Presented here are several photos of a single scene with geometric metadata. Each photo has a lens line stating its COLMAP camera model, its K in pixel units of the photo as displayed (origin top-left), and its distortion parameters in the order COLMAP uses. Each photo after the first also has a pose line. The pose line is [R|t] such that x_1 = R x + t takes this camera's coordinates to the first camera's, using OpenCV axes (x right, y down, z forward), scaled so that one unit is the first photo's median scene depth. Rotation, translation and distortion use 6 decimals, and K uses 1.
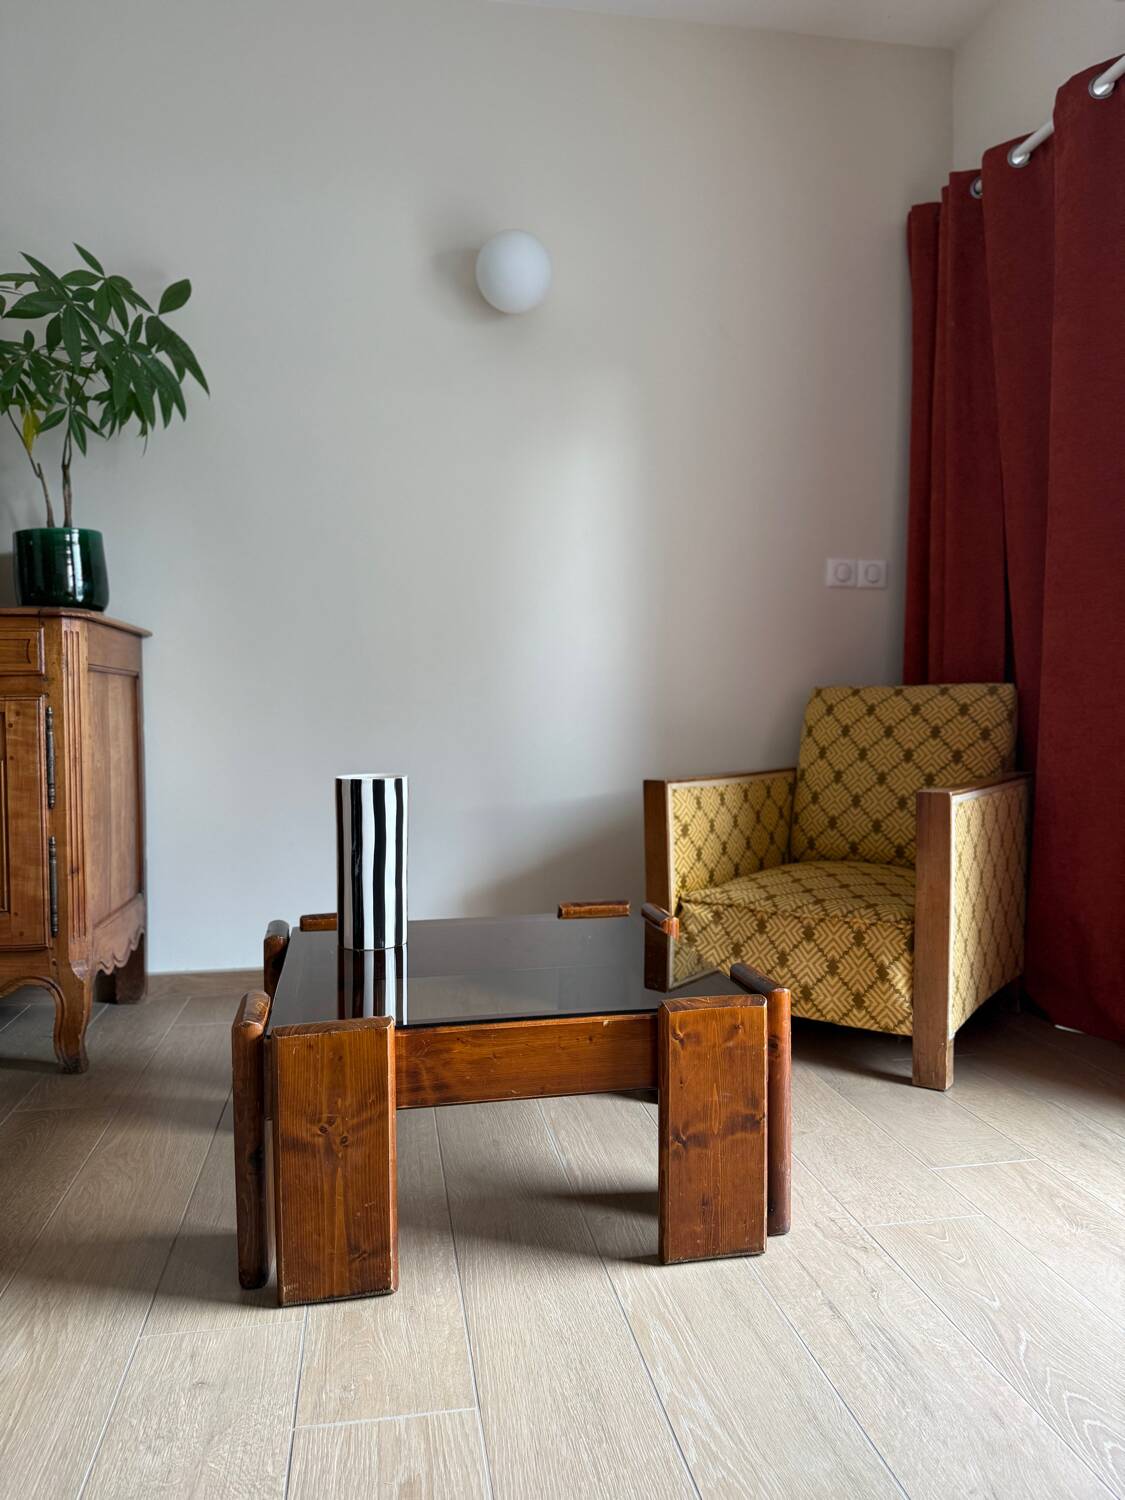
lens RADIAL K [[1066.8, 0, 559.0], [0, 1066.8, 752.4], [0, 0, 1]] dist [-0.001594, -0.004668]
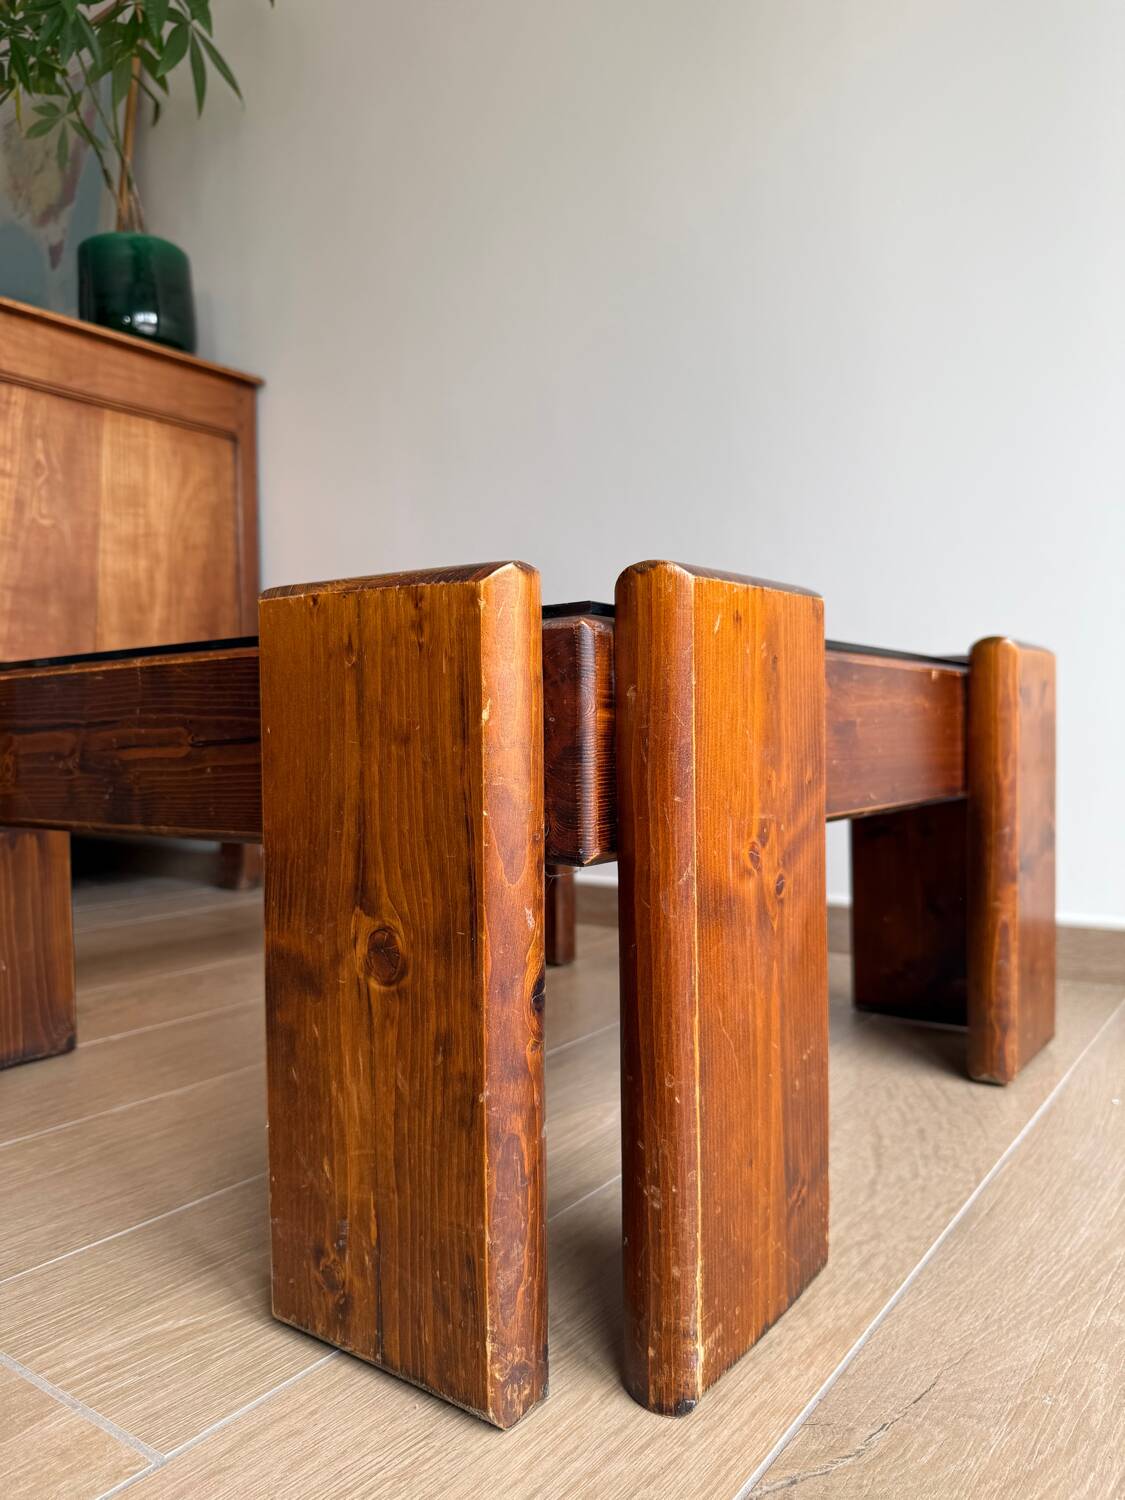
lens RADIAL K [[1083.8, 0, 562.5], [0, 1083.8, 750.0], [0, 0, 1]] dist [0.008618, -0.020228]
pose [[0.699887, 0.004828, -0.714237, 0.331046], [-0.021213, 0.999677, -0.014029, 0.166781], [0.713938, 0.024970, 0.699763, 0.738018]]
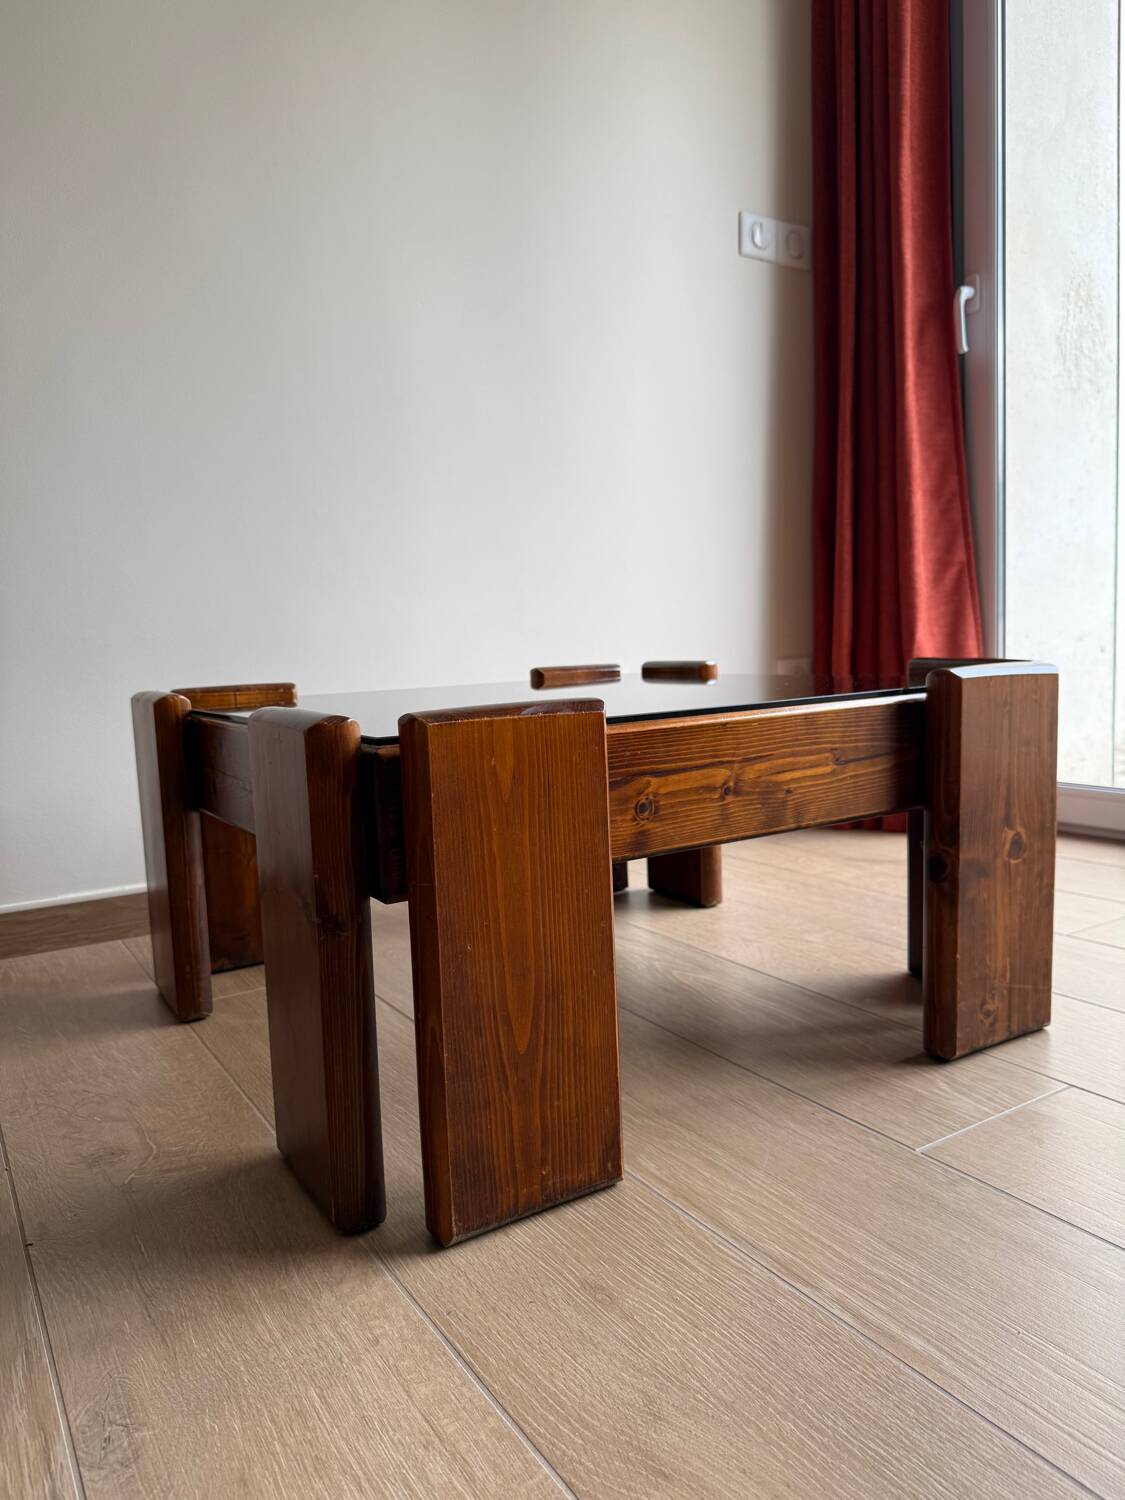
lens RADIAL K [[1066.8, 0, 559.0], [0, 1066.8, 752.4], [0, 0, 1]] dist [-0.001594, -0.004668]
pose [[0.927369, -0.073618, 0.366833, -0.147361], [0.052856, 0.996396, 0.066341, 0.128830], [-0.370395, -0.042133, 0.927918, 0.536114]]
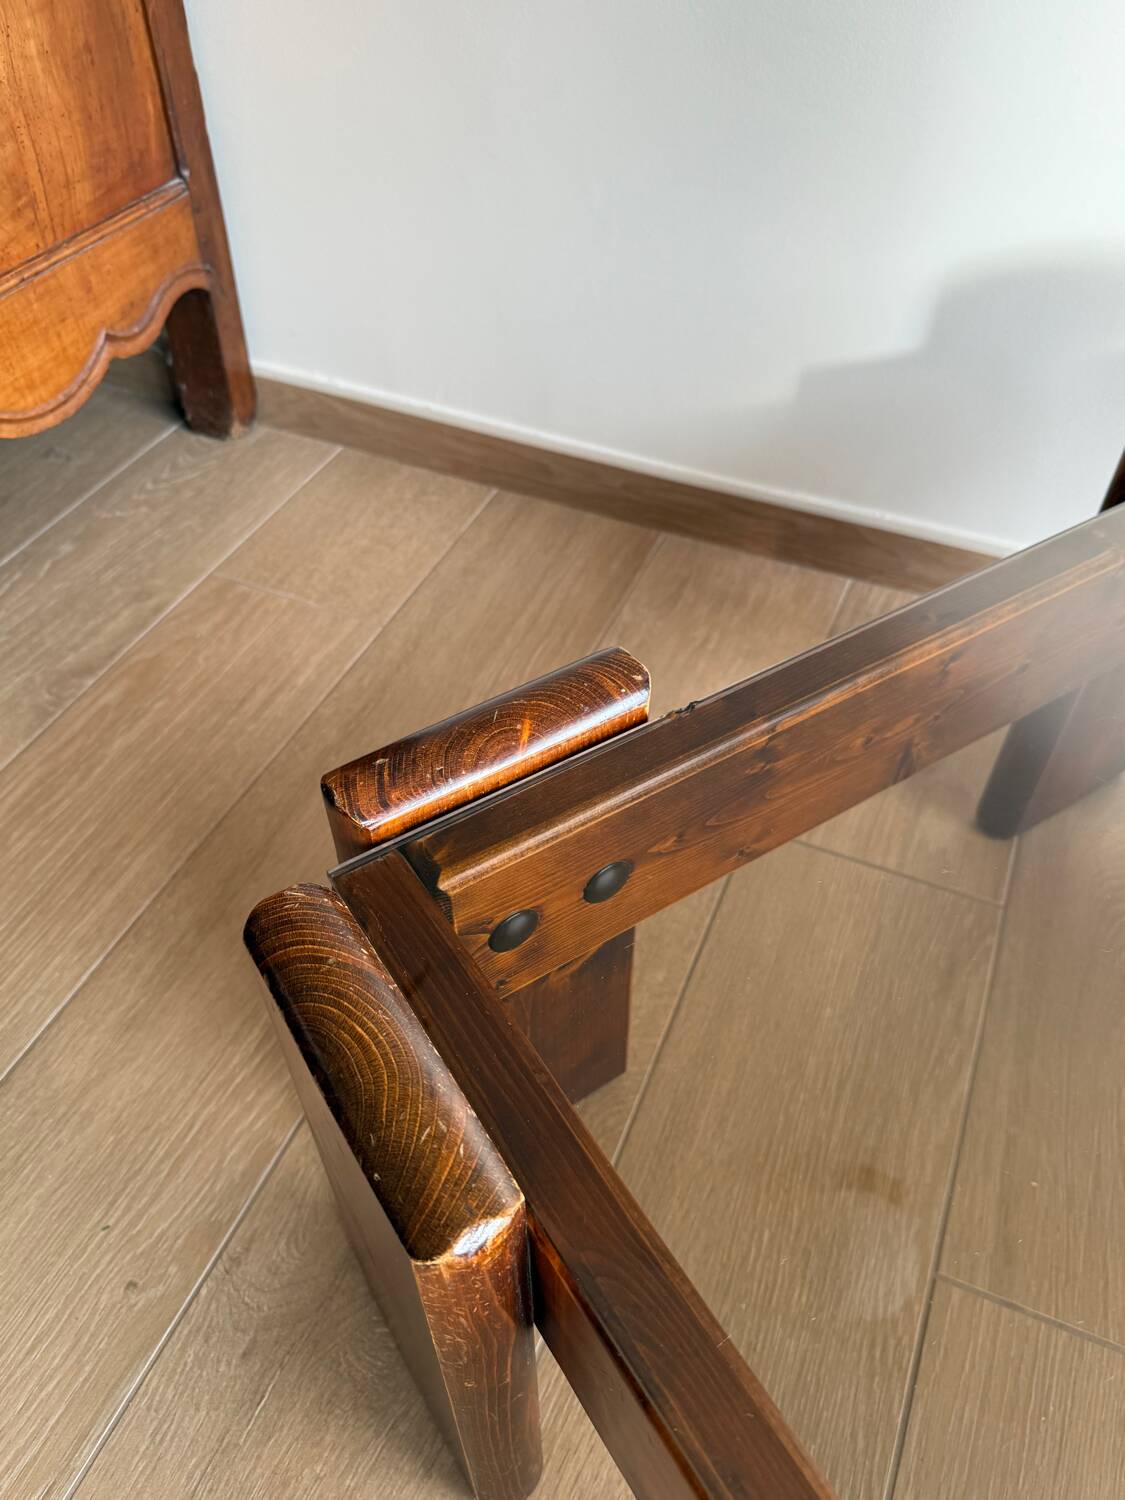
lens RADIAL K [[1114.0, 0, 557.8], [0, 1114.0, 748.7], [0, 0, 1]] dist [0.004690, -0.003217]
pose [[0.836261, 0.405116, -0.369524, -0.064066], [-0.034380, 0.711320, 0.702027, -0.005323], [0.547252, -0.574374, 0.608777, 0.828295]]
